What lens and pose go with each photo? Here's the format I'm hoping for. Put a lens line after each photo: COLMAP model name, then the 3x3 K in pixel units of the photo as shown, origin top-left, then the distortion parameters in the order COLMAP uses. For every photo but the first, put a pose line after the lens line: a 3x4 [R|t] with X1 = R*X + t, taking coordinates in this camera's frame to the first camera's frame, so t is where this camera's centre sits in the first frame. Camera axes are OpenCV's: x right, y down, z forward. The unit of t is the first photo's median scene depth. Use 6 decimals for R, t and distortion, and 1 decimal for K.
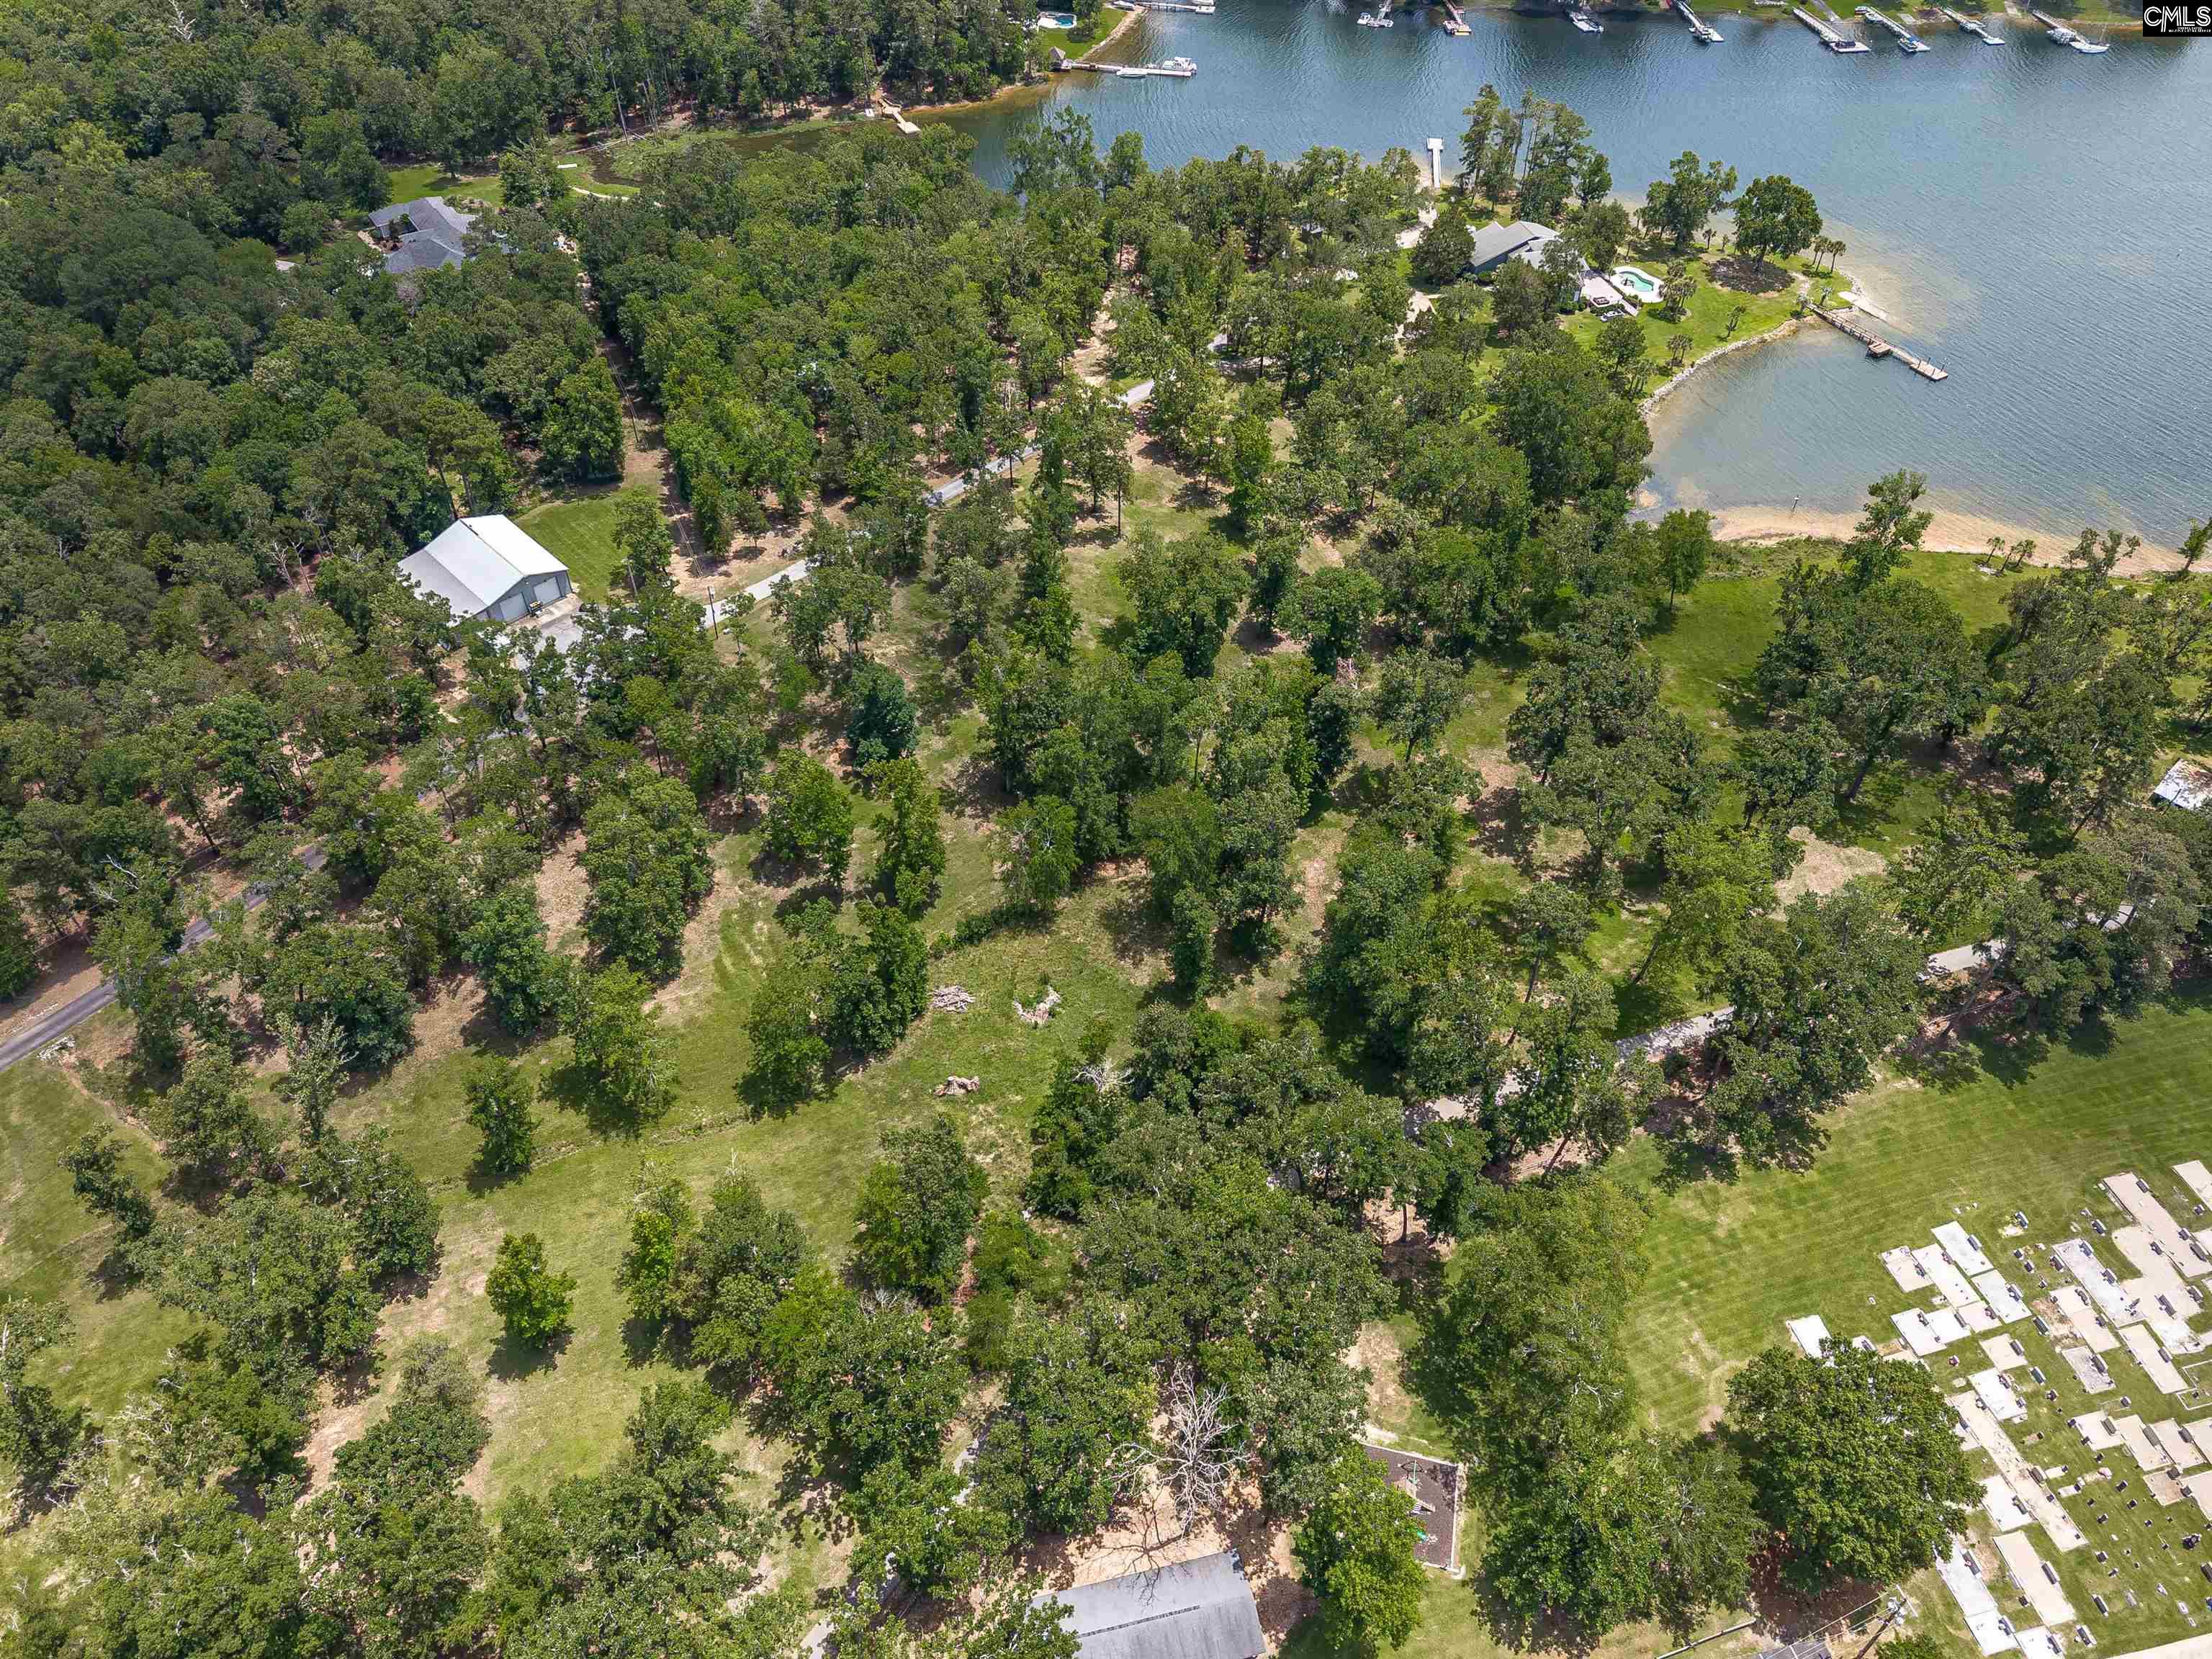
lens RADIAL K [[1516.0, 0, 1106.0], [0, 1516.0, 829.5], [0, 0, 1]] dist [-0.022428, -0.007166]
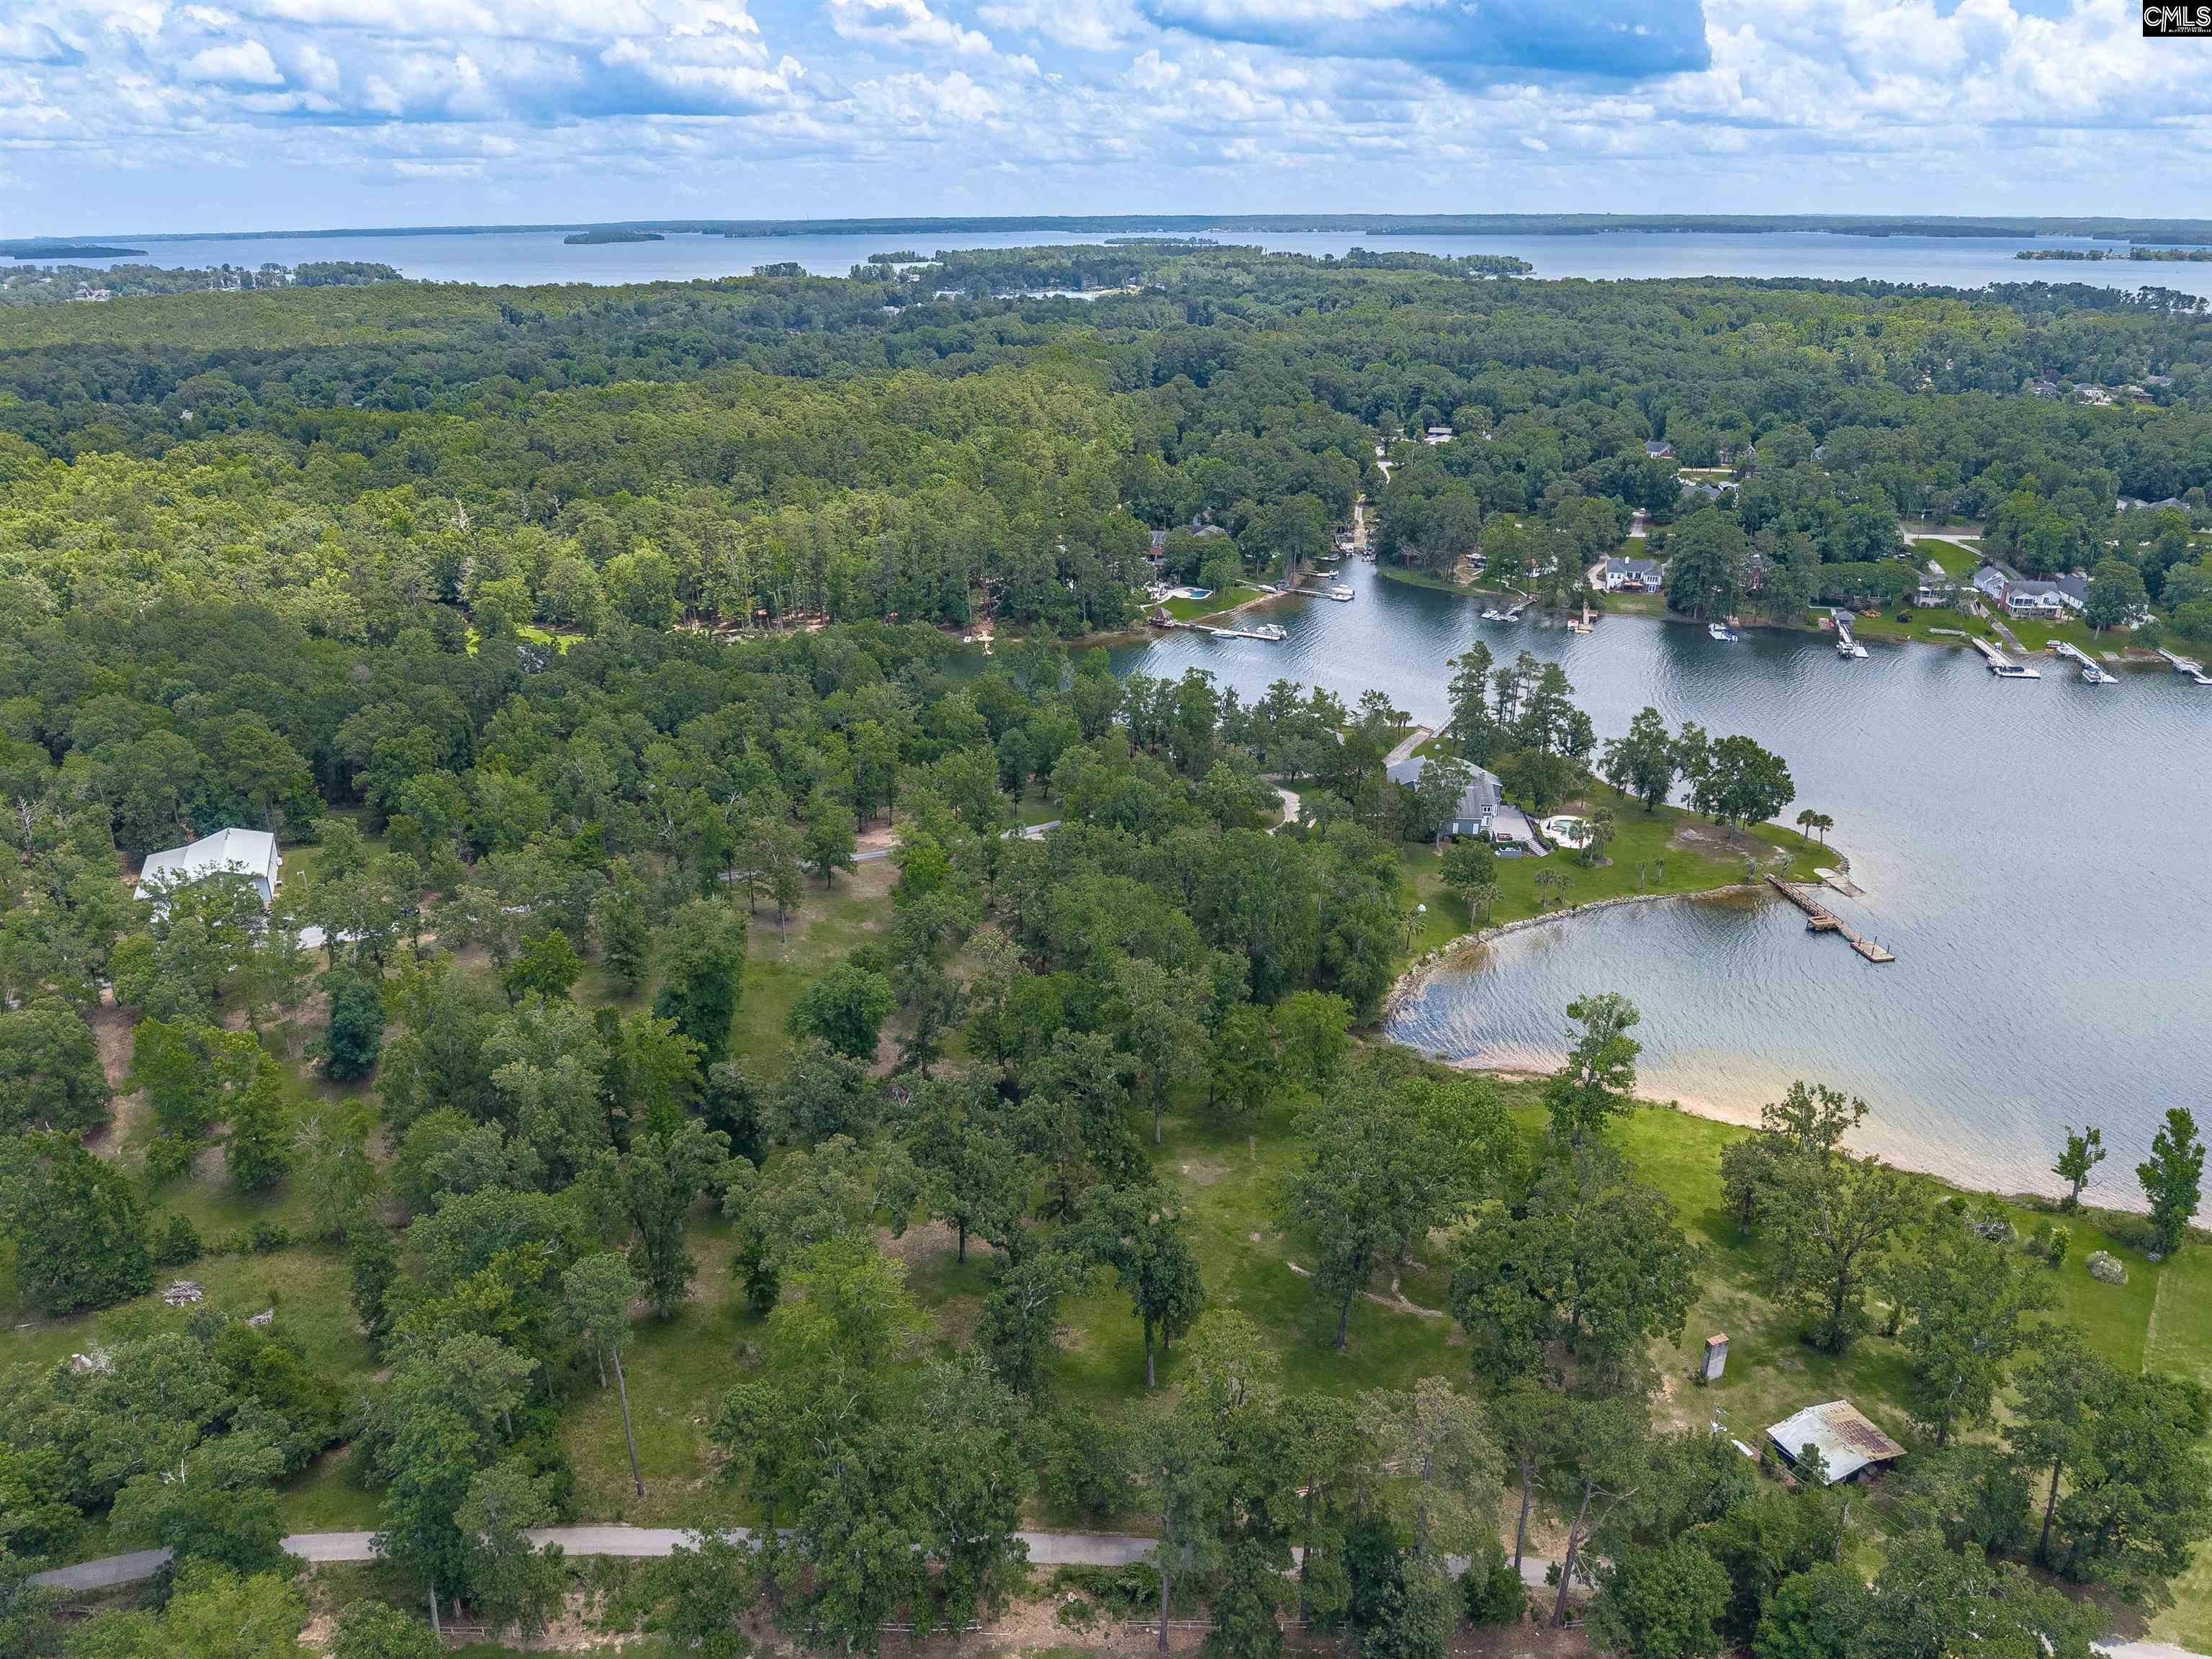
lens RADIAL K [[1516.0, 0, 1106.0], [0, 1516.0, 829.5], [0, 0, 1]] dist [-0.022428, -0.007166]
pose [[0.937922, 0.117594, -0.326304, 0.418104], [-0.237016, 0.904151, -0.355437, 0.028098], [0.253231, 0.410711, 0.875894, 0.143307]]
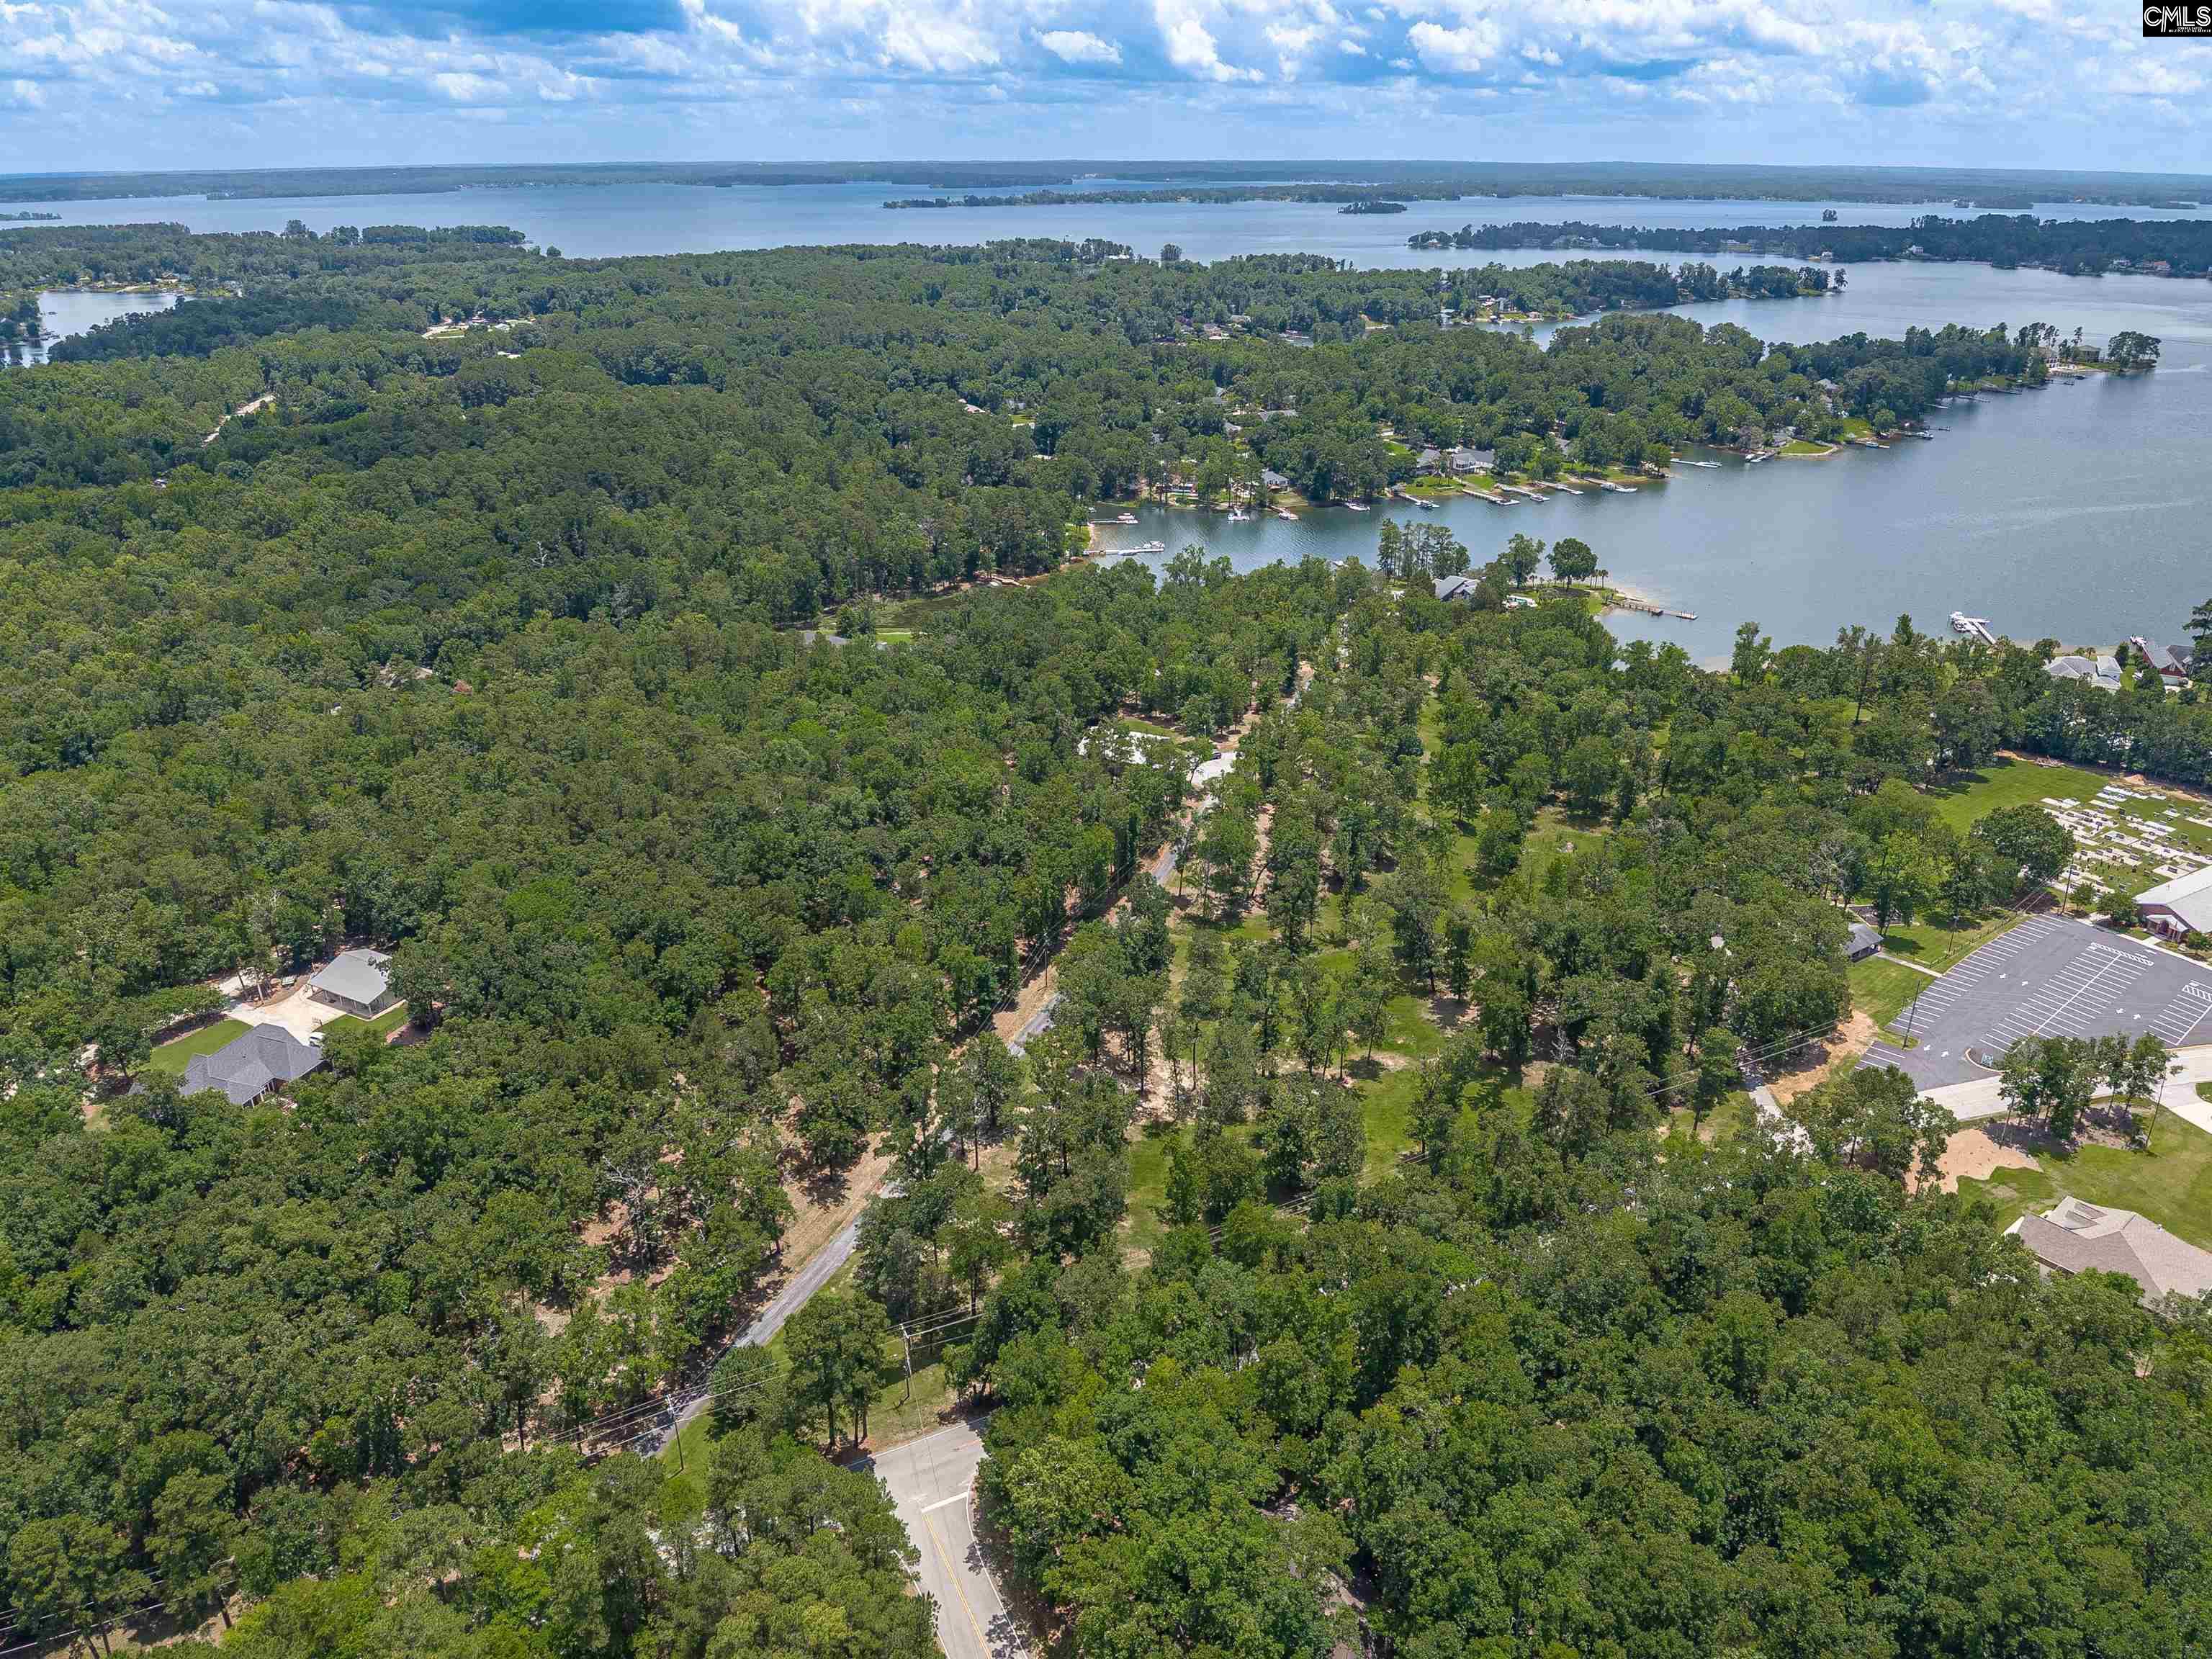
lens RADIAL K [[1542.3, 0, 1106.0], [0, 1542.3, 829.5], [0, 0, 1]] dist [-0.032891, -0.006488]
pose [[0.934849, -0.147337, 0.323030, -0.764072], [0.255125, 0.911511, -0.322582, 0.357606], [-0.246917, 0.383978, 0.889715, -0.391892]]
